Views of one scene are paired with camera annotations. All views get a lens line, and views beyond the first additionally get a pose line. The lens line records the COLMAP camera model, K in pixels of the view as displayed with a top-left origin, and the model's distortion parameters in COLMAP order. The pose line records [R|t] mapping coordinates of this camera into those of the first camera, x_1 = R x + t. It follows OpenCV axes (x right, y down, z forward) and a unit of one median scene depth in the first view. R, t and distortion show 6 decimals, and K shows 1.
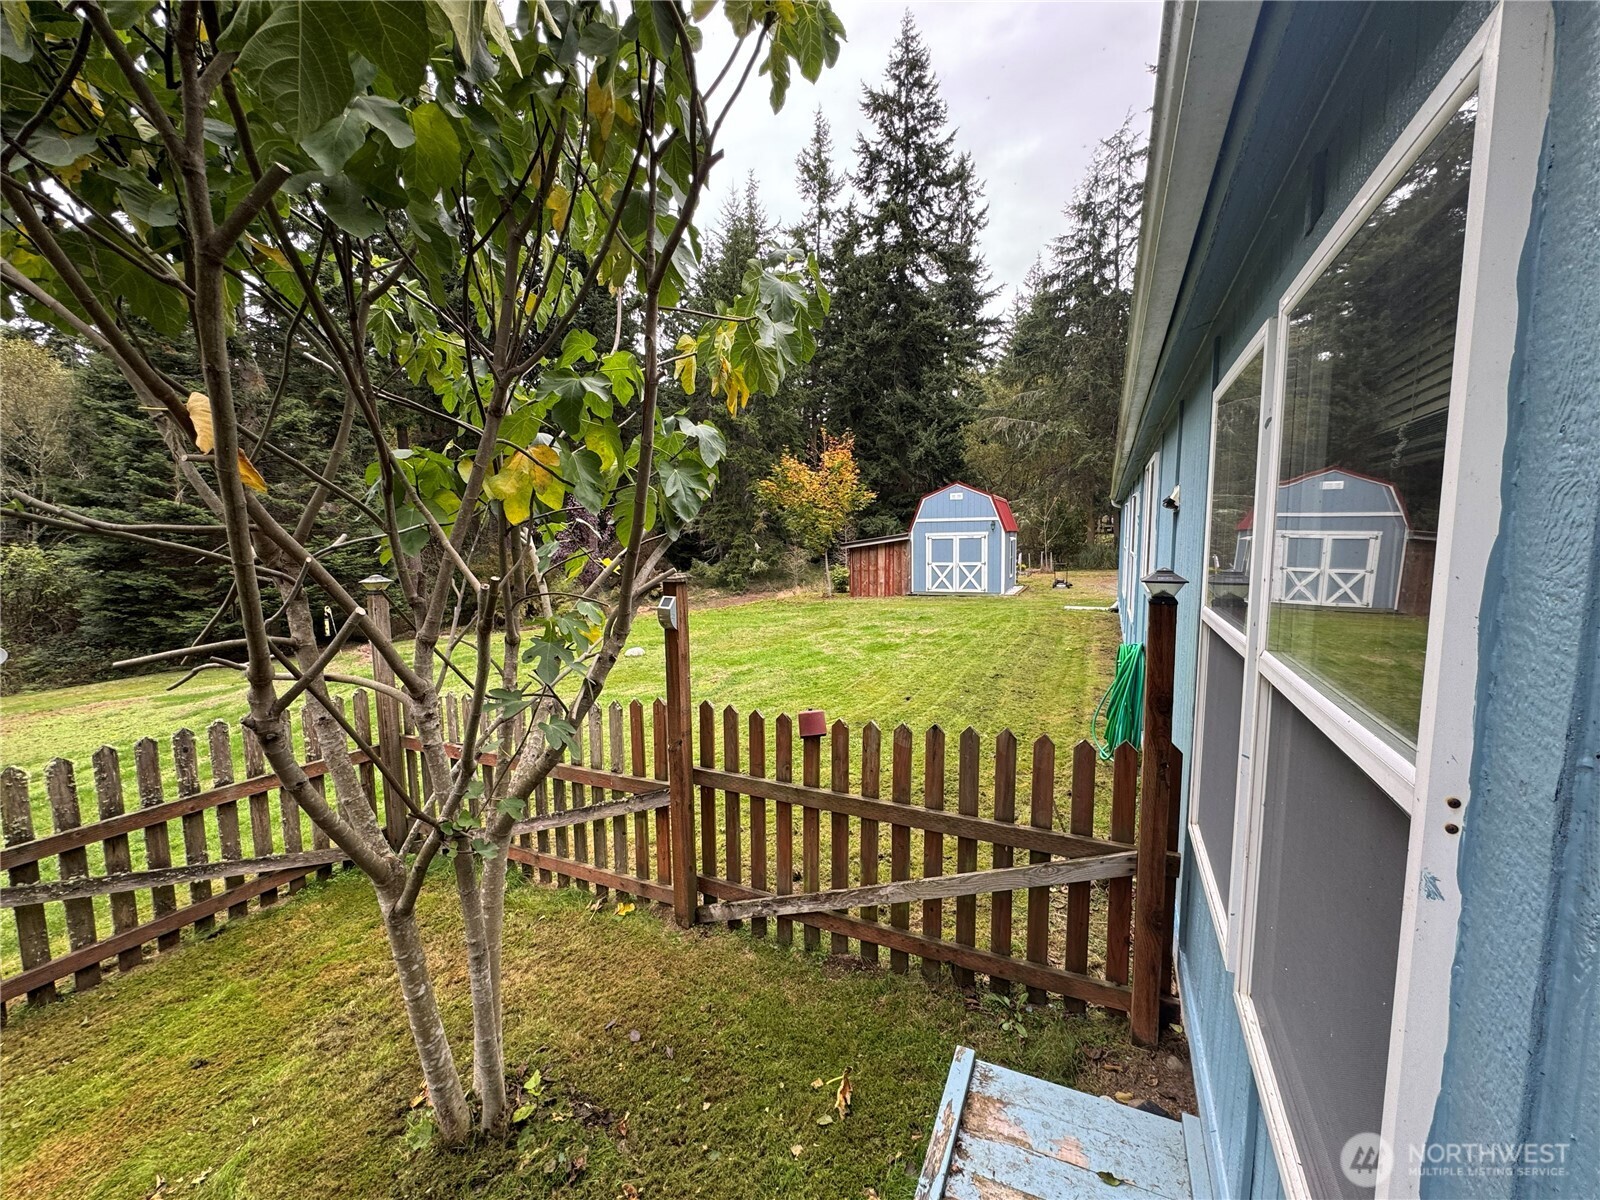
lens RADIAL K [[637.3, 0, 802.6], [0, 637.3, 603.3], [0, 0, 1]] dist [-0.000830, -0.000790]
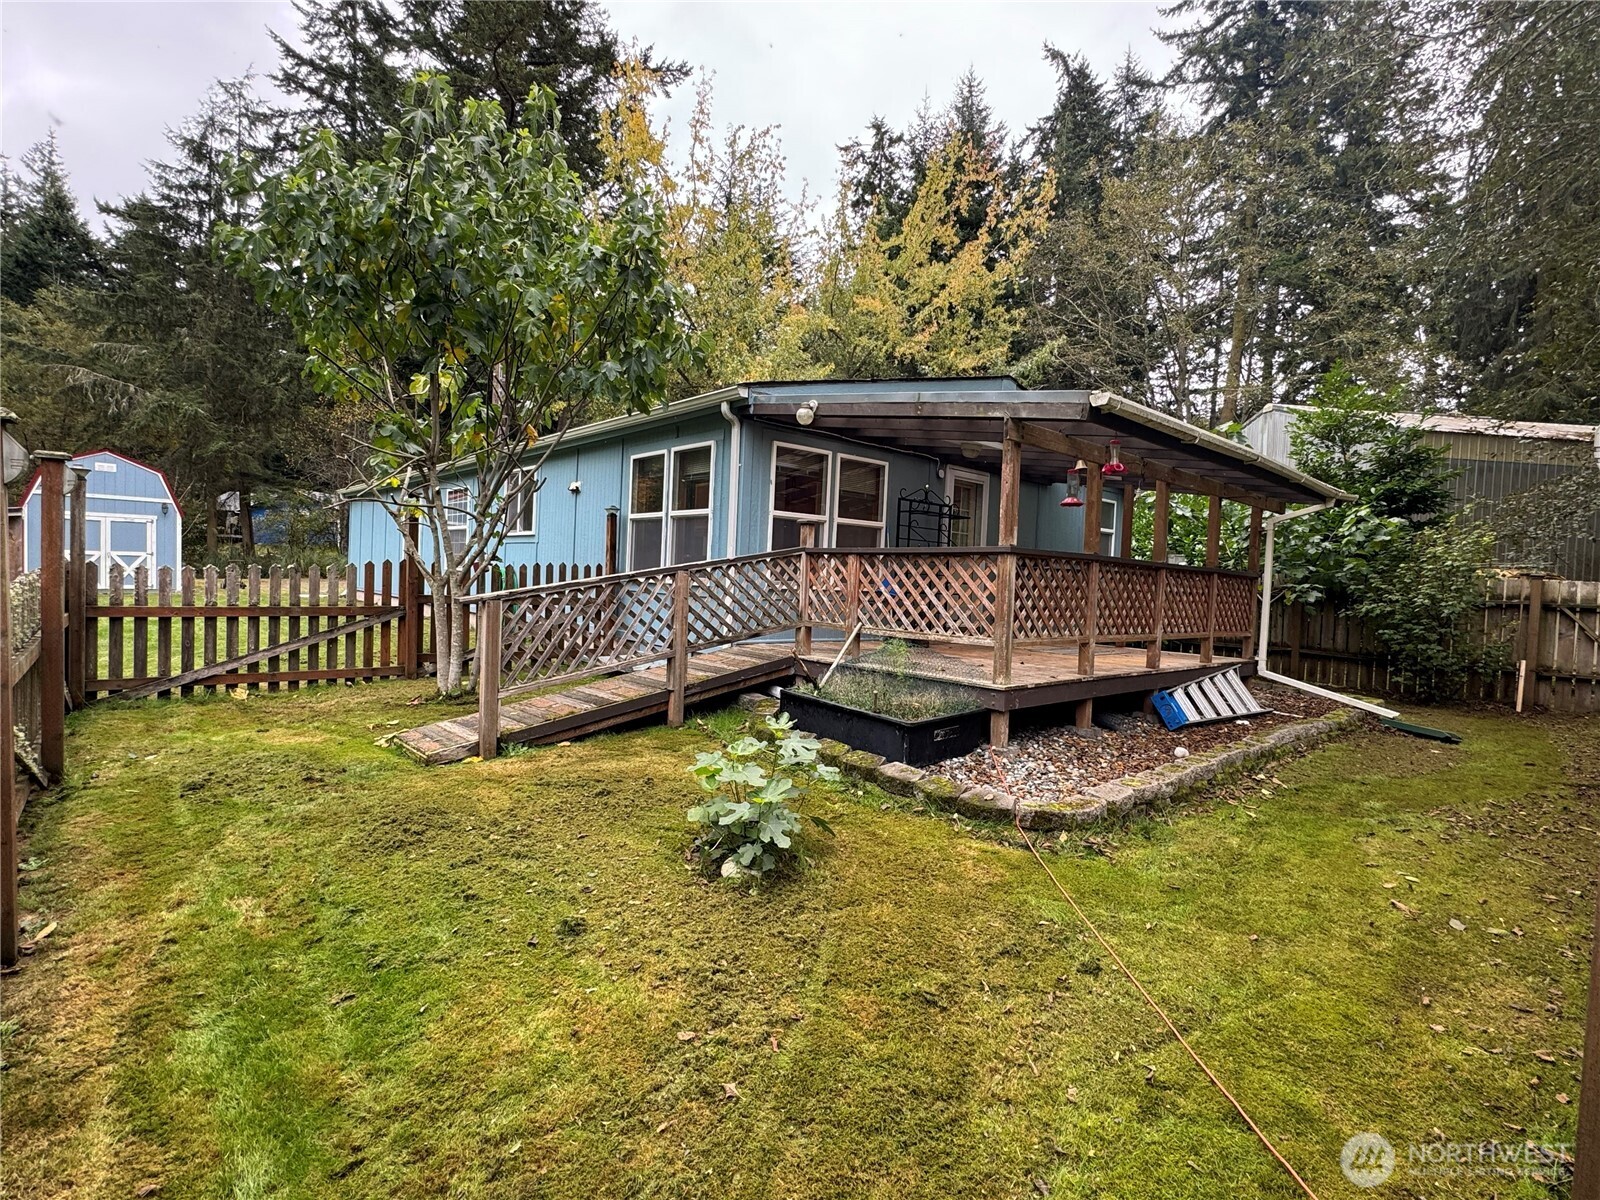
lens RADIAL K [[733.3, 0, 798.8], [0, 733.3, 601.1], [0, 0, 1]] dist [0.000826, 0.000091]
pose [[0.395788, -0.013262, 0.918246, -0.252299], [0.055387, 0.998420, -0.009454, 0.053044], [-0.916670, 0.054601, 0.395897, -0.135228]]
